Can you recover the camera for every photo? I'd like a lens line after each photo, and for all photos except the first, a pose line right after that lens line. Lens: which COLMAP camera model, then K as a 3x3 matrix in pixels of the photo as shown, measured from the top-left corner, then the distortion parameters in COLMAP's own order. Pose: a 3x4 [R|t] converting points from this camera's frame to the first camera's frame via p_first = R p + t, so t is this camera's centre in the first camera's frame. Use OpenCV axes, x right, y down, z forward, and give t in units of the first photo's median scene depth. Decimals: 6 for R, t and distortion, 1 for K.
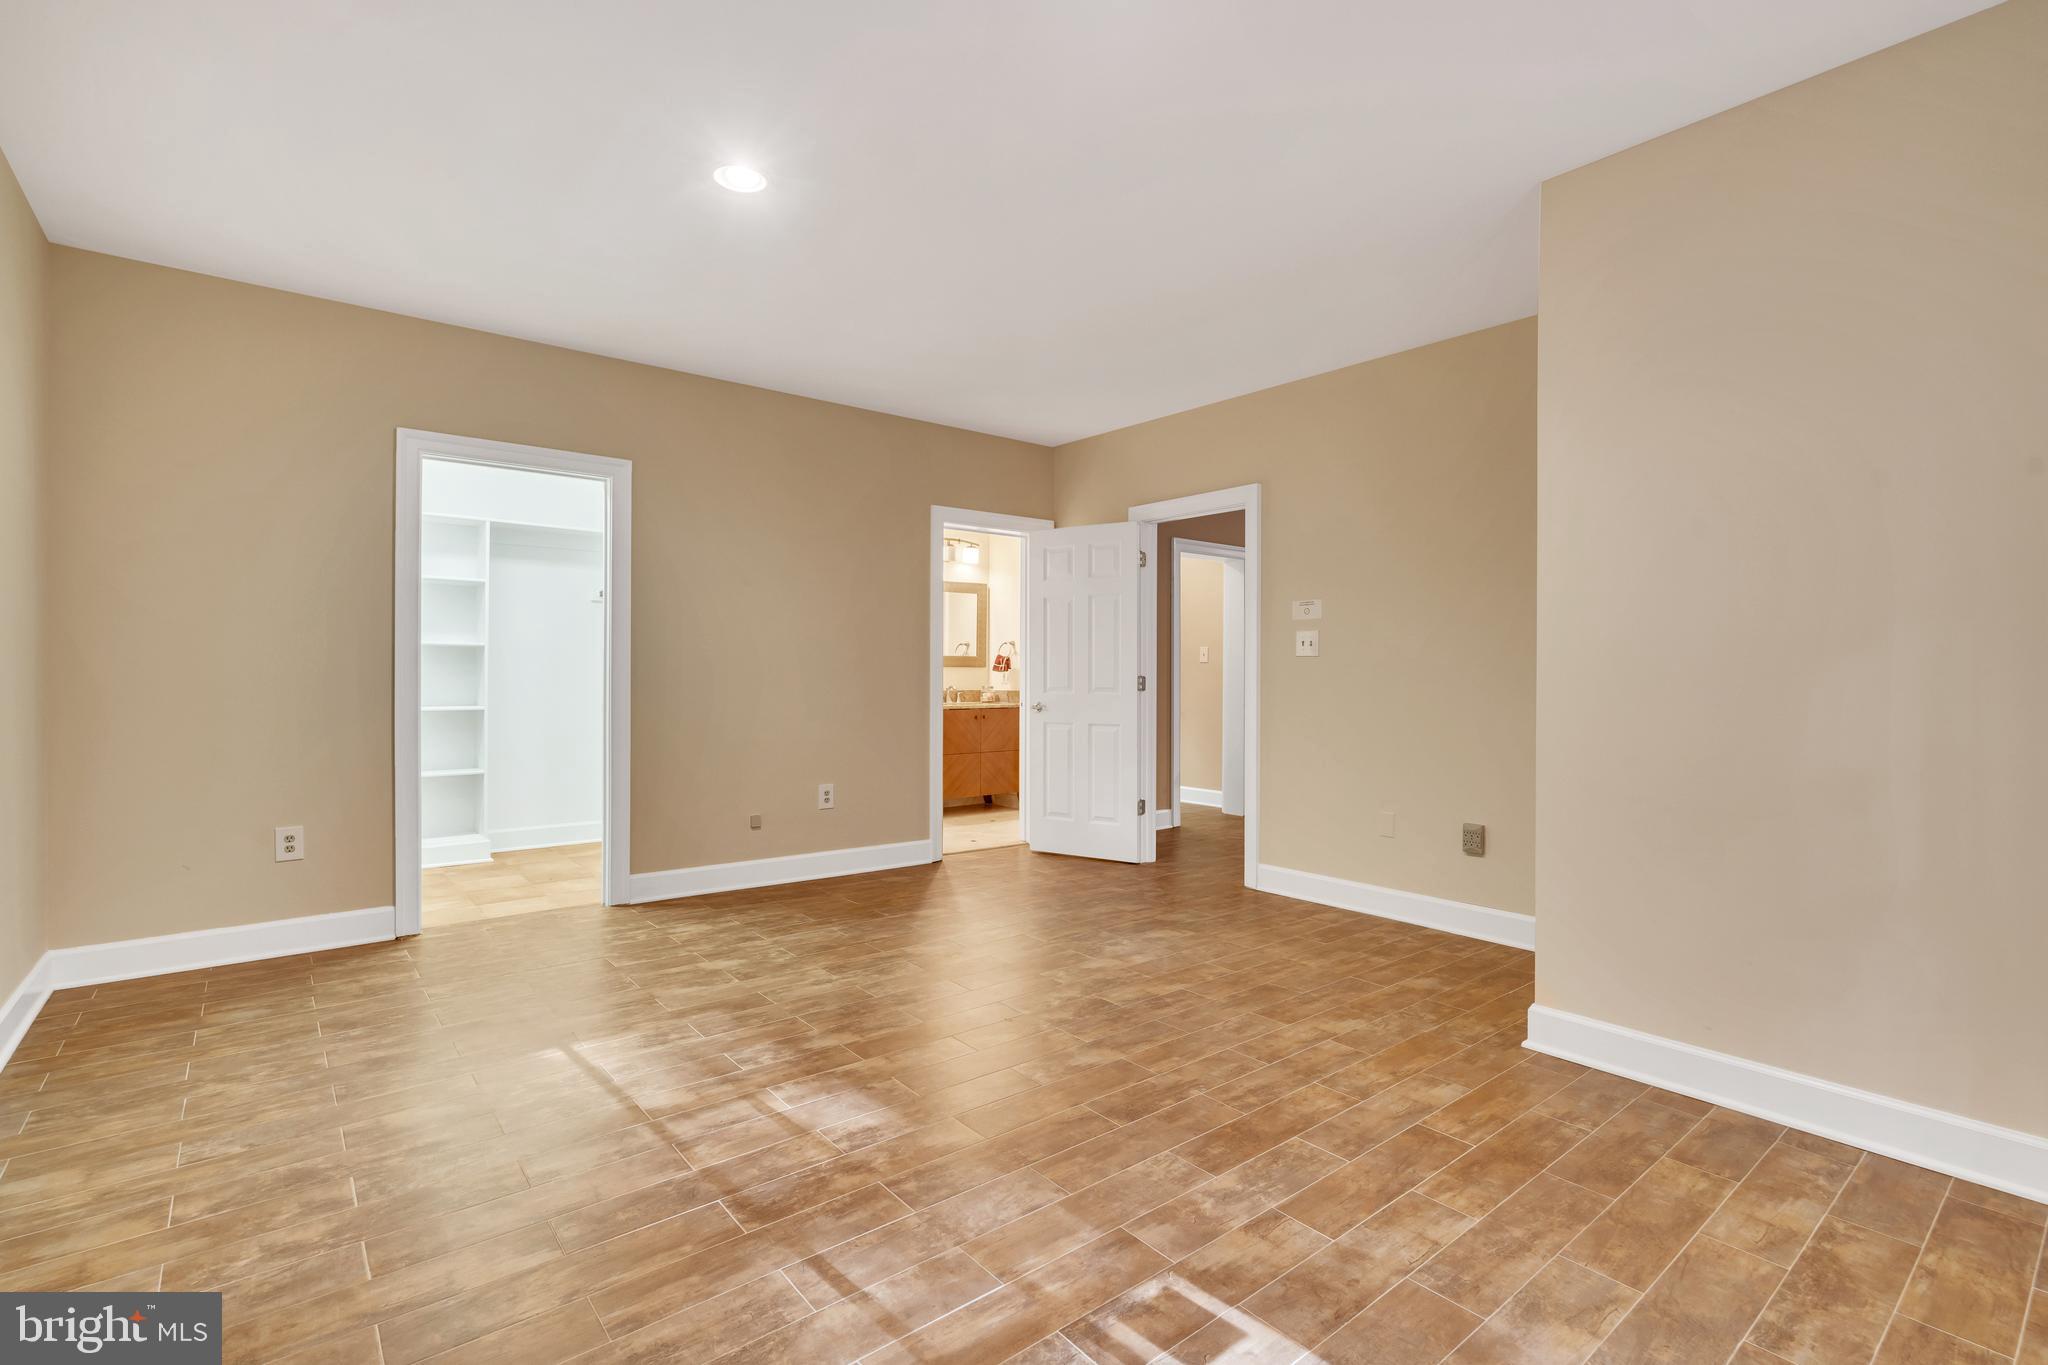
lens RADIAL K [[943.7, 0, 1025.3], [0, 943.7, 677.7], [0, 0, 1]] dist [0.001781, -0.000208]
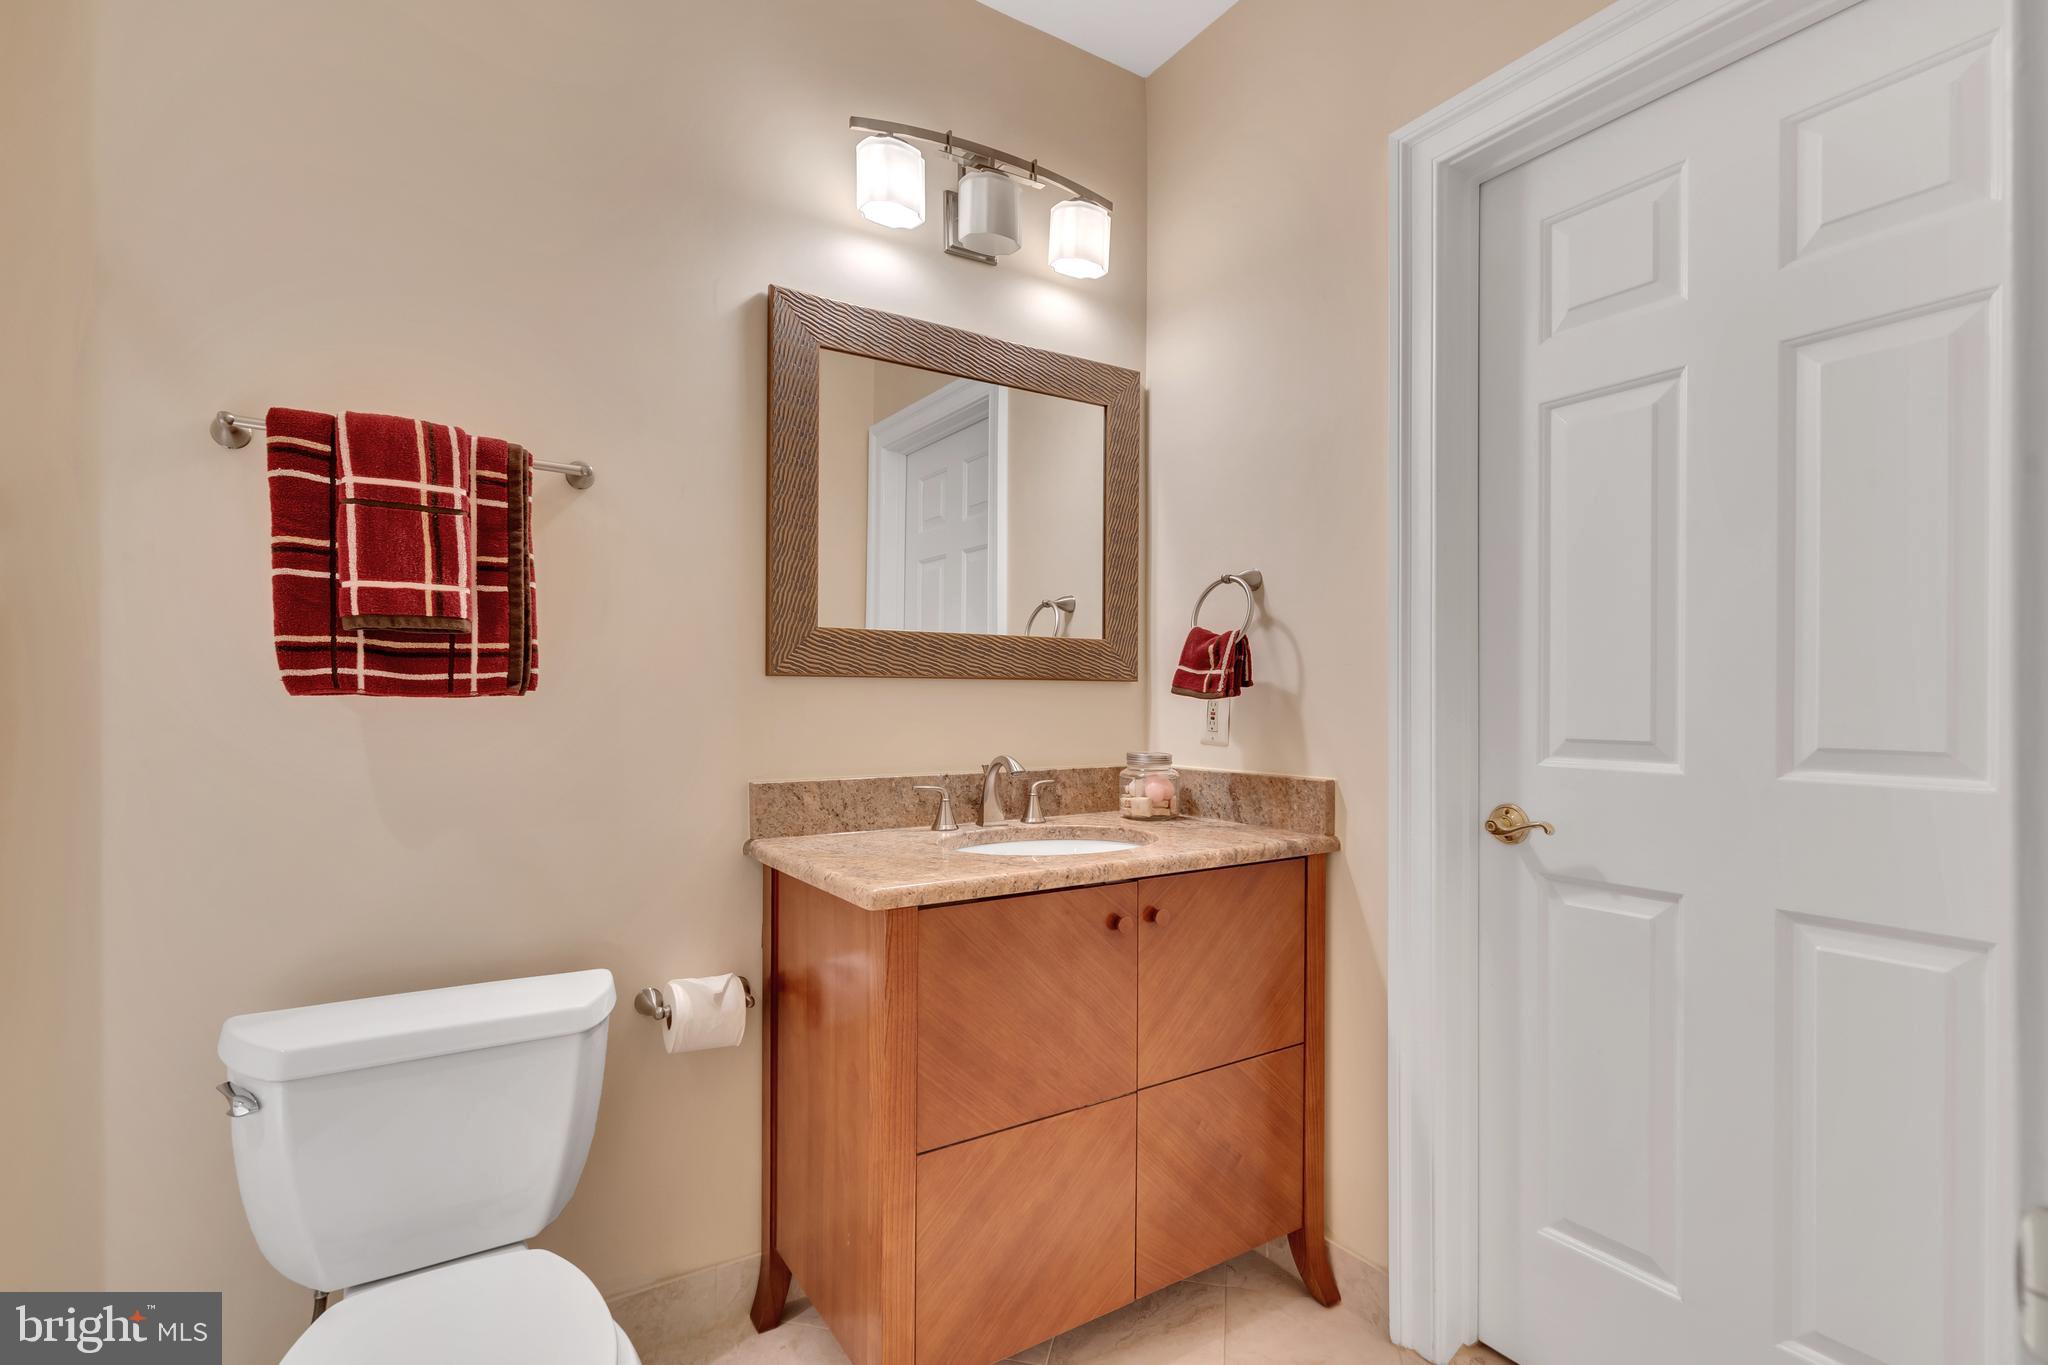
lens RADIAL K [[943.7, 0, 1022.5], [0, 943.7, 683.0], [0, 0, 1]] dist [0.001781, -0.000208]
pose [[0.993559, -0.003823, -0.113251, -0.044643], [0.003317, 0.999984, -0.004648, -0.009014], [0.113267, 0.004242, 0.993556, 0.743739]]
